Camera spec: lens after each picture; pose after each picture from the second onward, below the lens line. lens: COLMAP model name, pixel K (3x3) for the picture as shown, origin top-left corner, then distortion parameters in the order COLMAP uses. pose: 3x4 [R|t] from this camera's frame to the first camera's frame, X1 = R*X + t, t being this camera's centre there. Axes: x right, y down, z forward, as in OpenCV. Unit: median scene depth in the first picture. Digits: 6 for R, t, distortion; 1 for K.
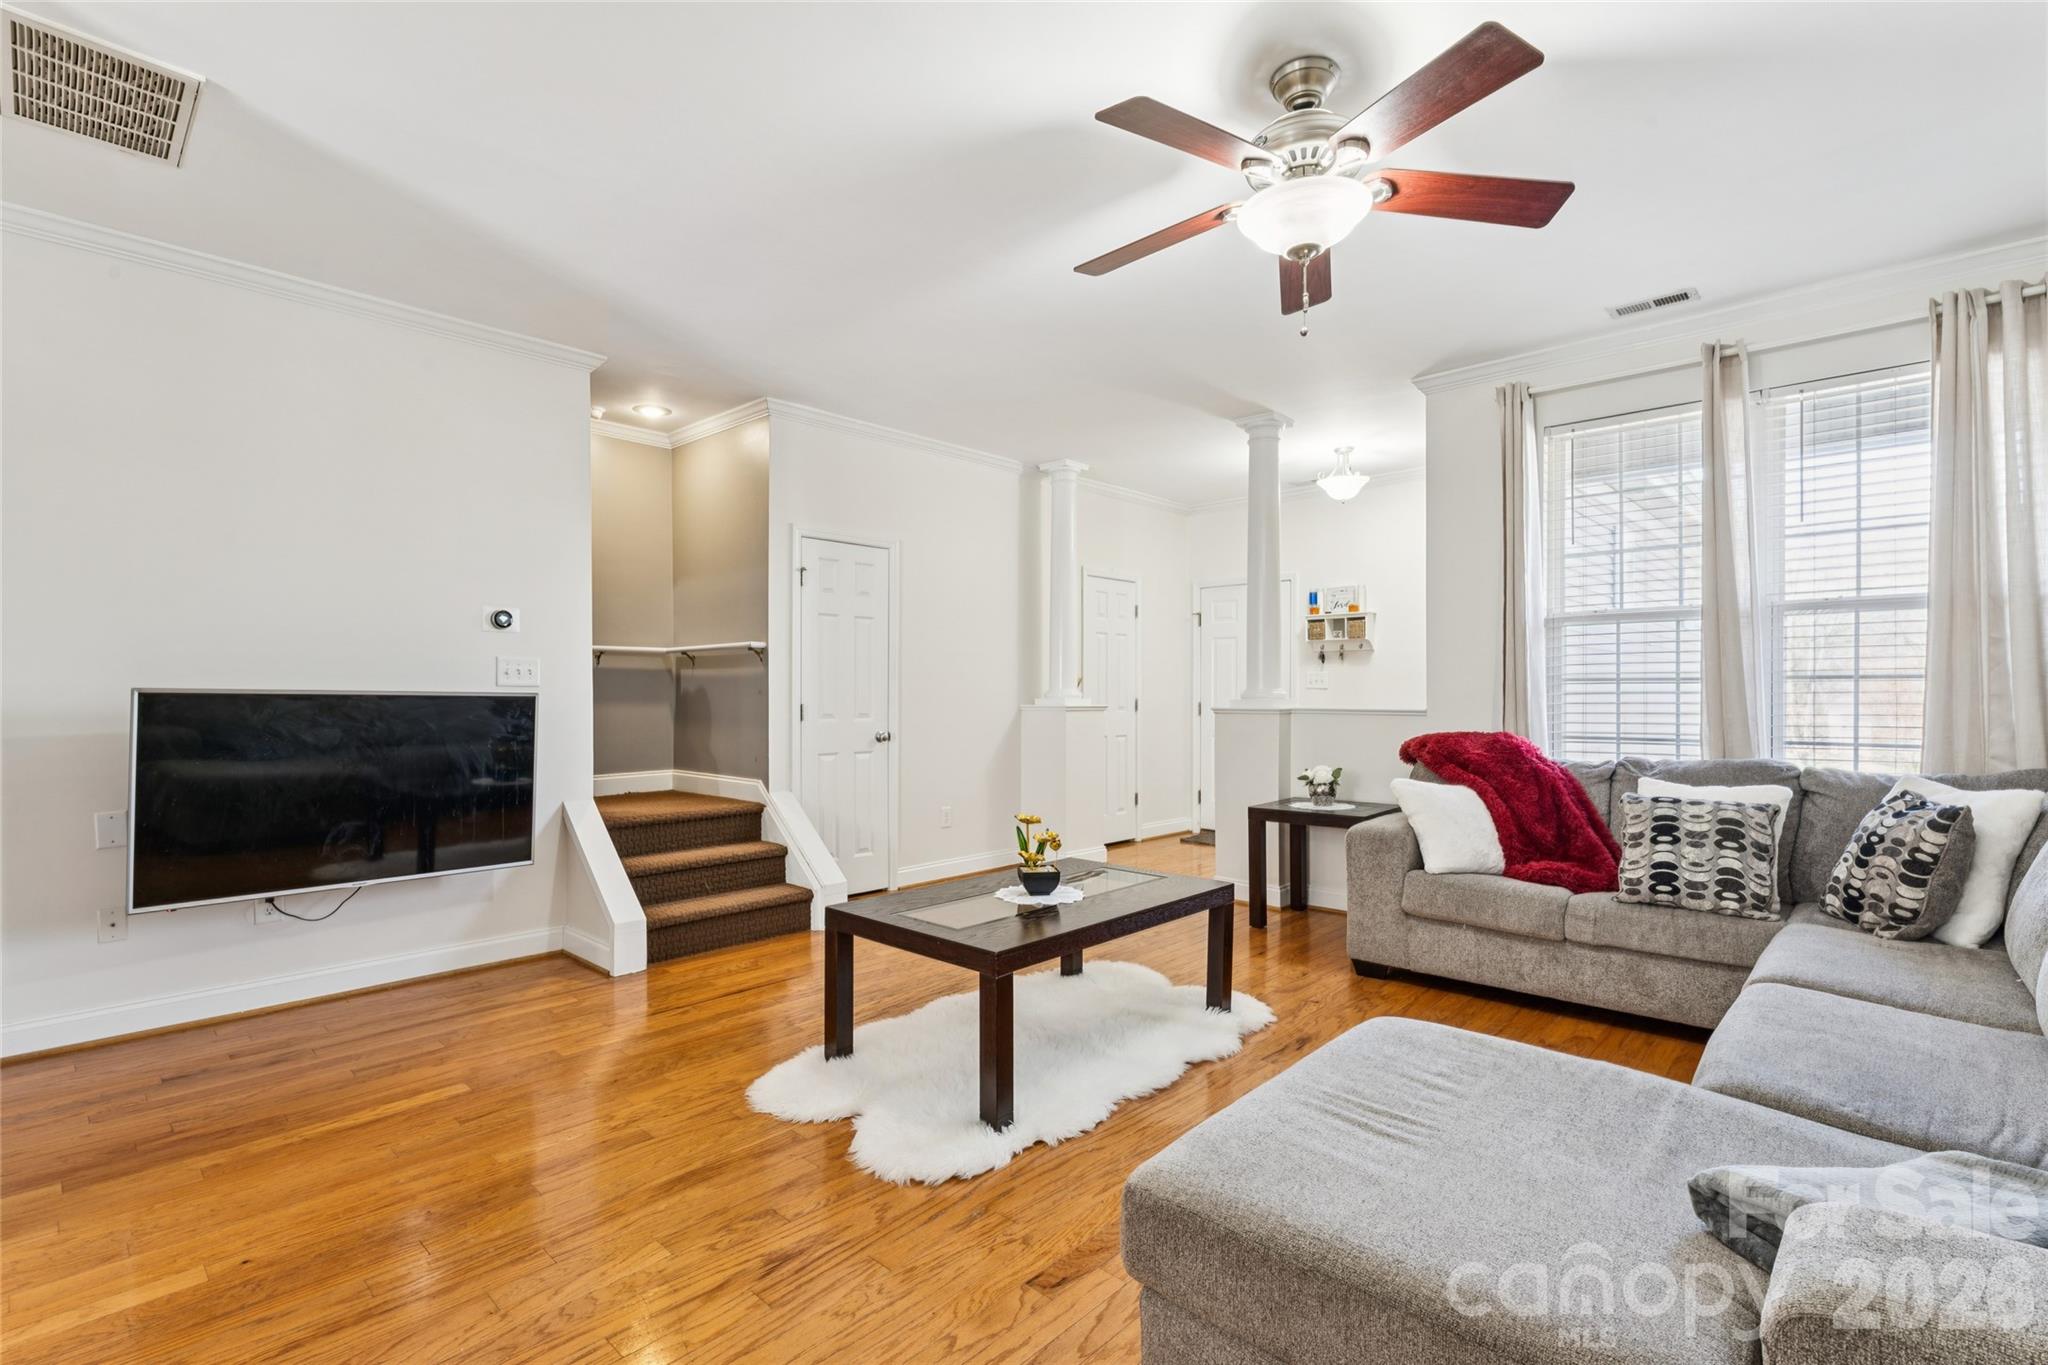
lens RADIAL K [[930.8, 0, 1019.5], [0, 930.8, 685.4], [0, 0, 1]] dist [0.000672, 0.000266]
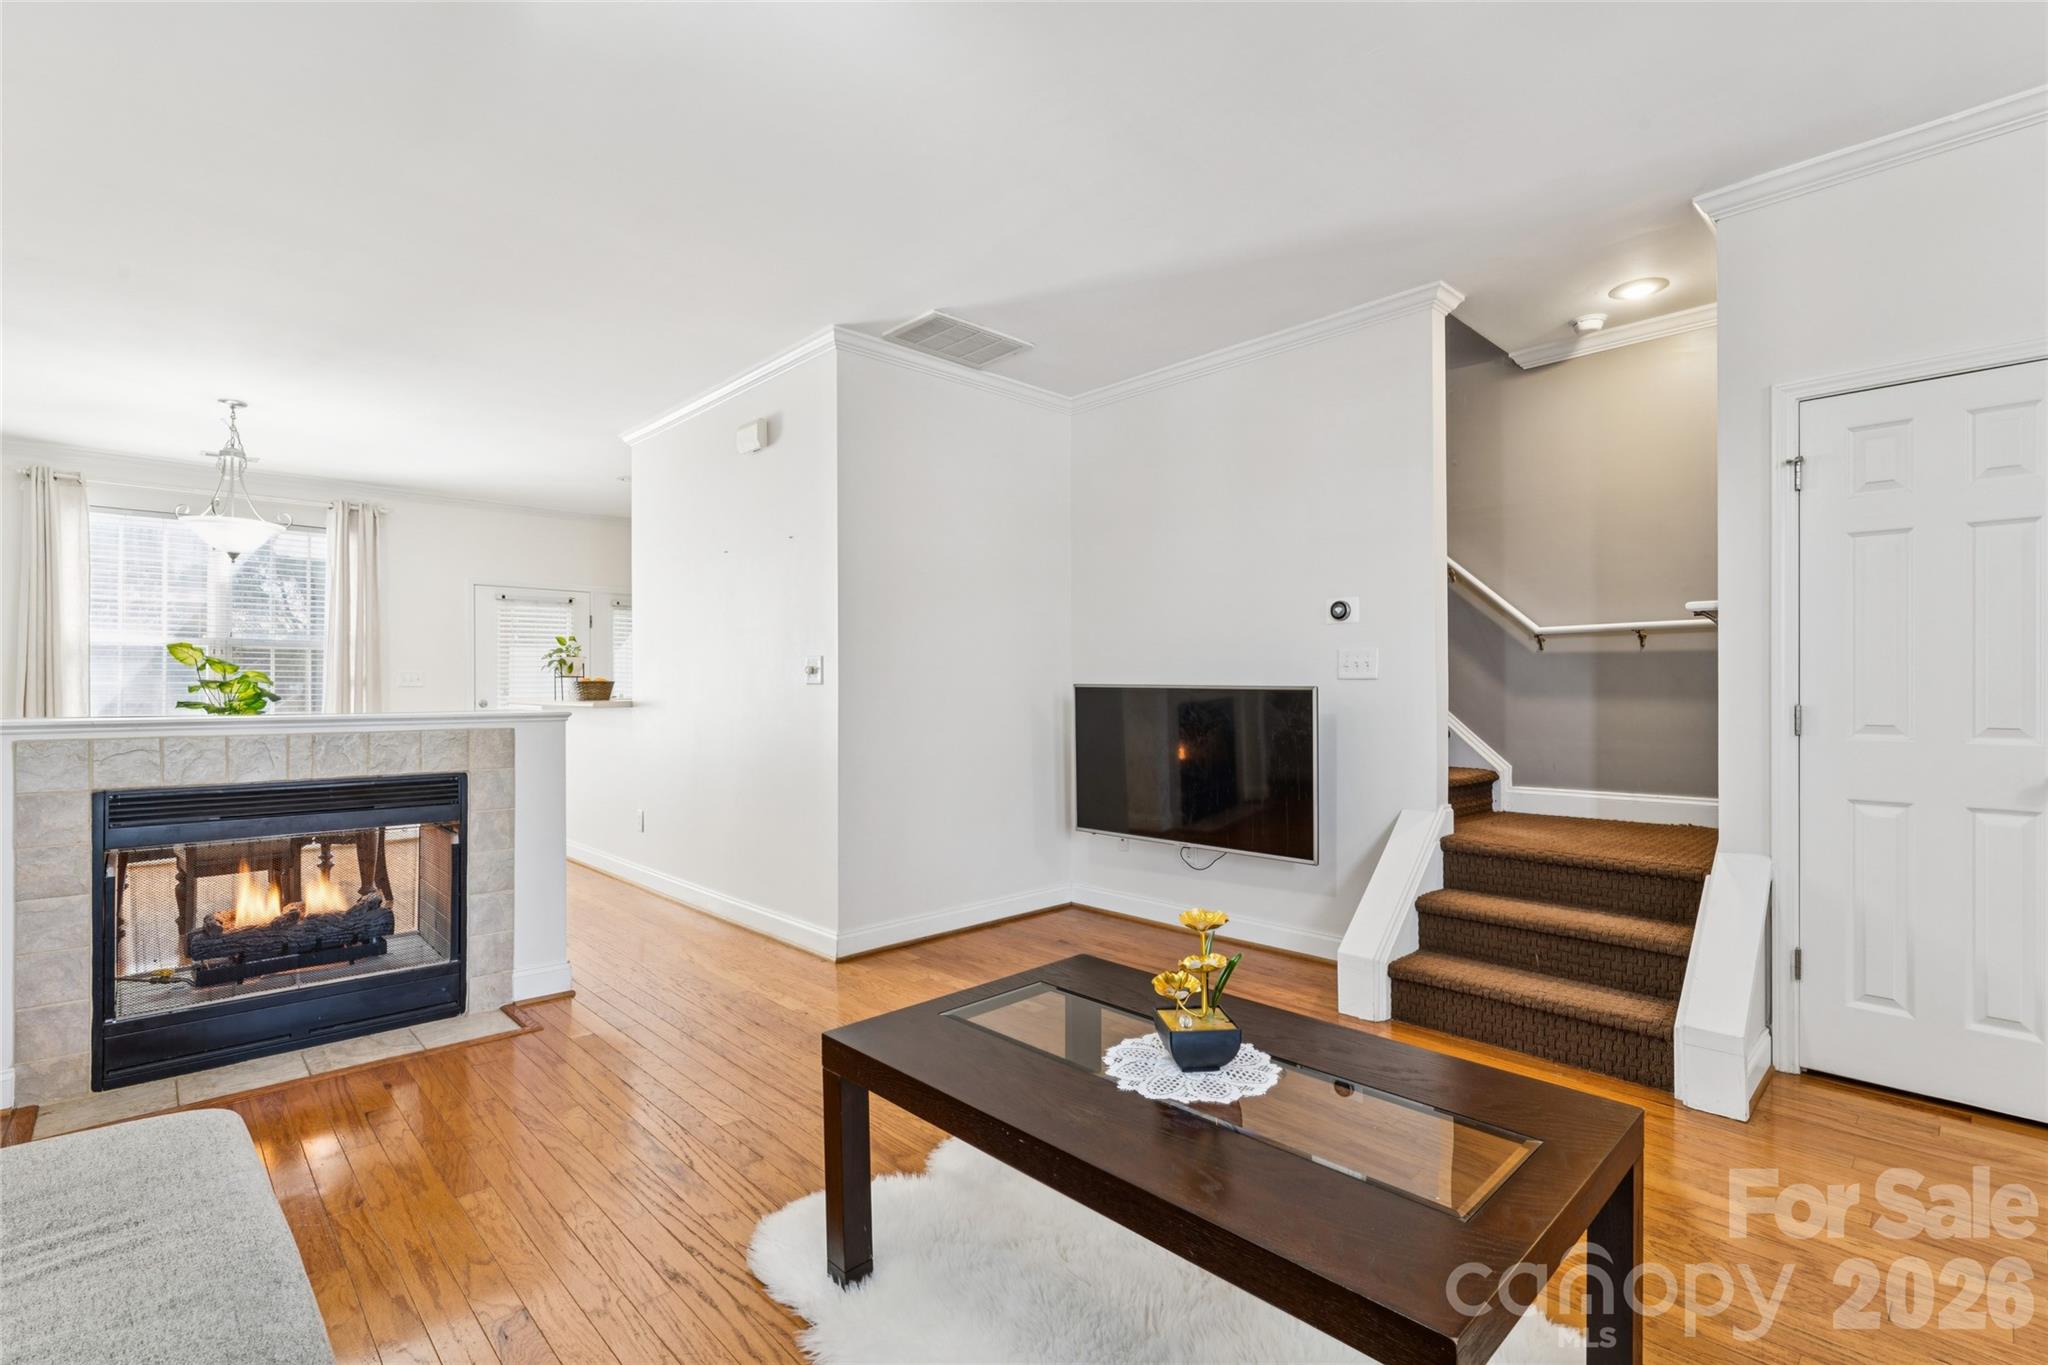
lens RADIAL K [[930.8, 0, 1019.5], [0, 930.8, 685.4], [0, 0, 1]] dist [0.000672, 0.000266]
pose [[-0.044784, -0.000056, -0.998997, 0.429955], [0.012043, 0.999927, -0.000596, 0.003915], [0.998924, -0.012057, -0.044780, 0.713993]]
